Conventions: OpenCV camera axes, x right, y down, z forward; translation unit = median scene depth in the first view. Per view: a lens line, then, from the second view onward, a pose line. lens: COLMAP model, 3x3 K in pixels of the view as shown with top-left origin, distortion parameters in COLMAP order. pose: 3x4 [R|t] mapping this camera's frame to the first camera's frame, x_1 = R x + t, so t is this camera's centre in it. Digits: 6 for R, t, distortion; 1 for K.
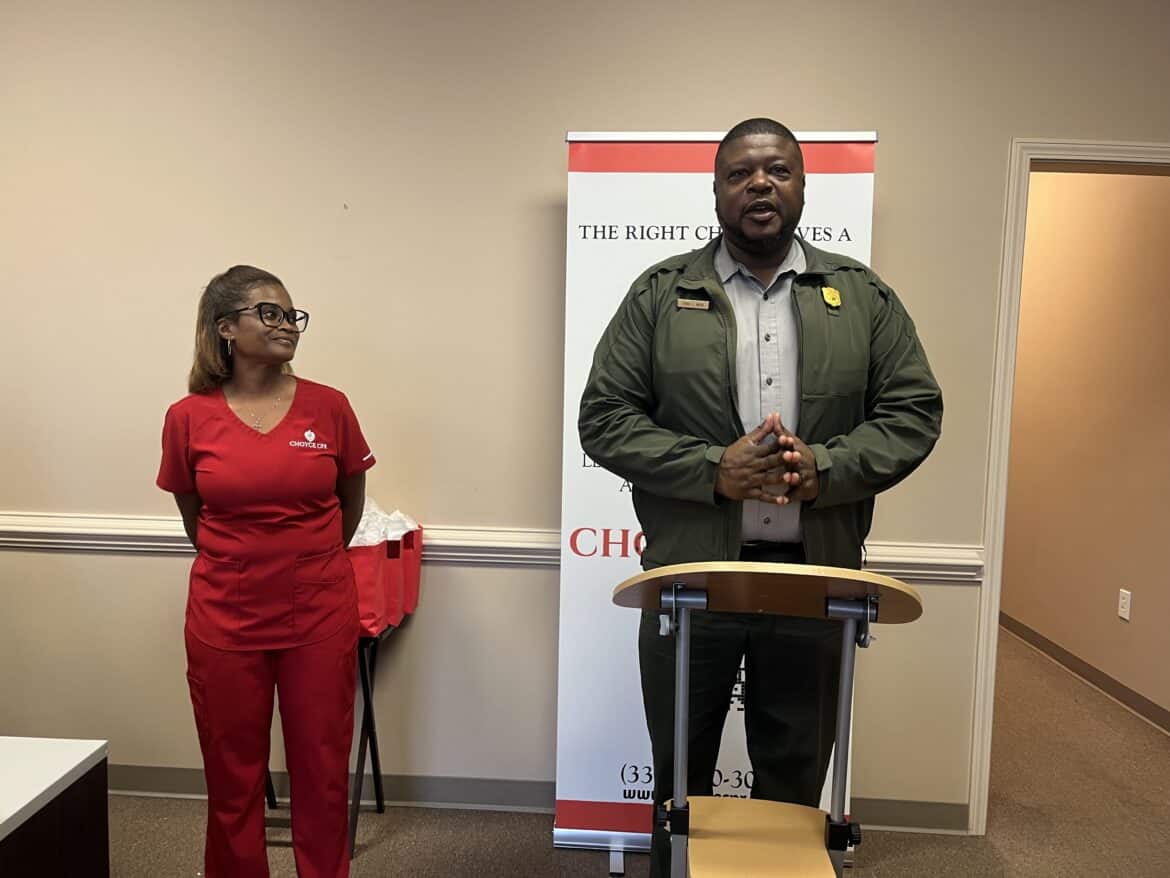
lens RADIAL K [[879.8, 0, 578.1], [0, 879.8, 446.8], [0, 0, 1]] dist [0.065612, -0.087188]
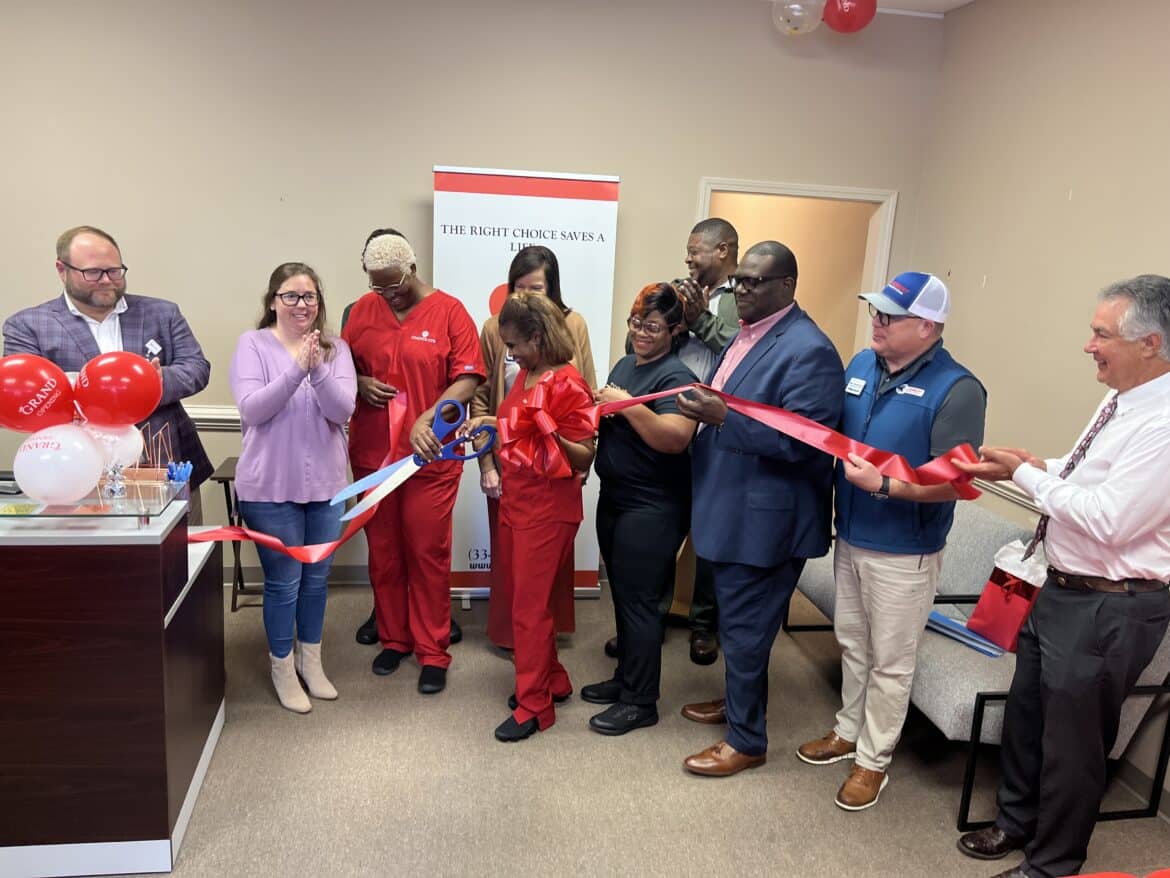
lens RADIAL K [[895.2, 0, 585.0], [0, 895.2, 439.0], [0, 0, 1]] dist [0.052877, -0.005880]
pose [[0.979508, -0.015788, 0.200787, -0.076828], [-0.014863, 0.988538, 0.150237, -0.113962], [-0.200857, -0.150143, 0.968046, -0.693515]]
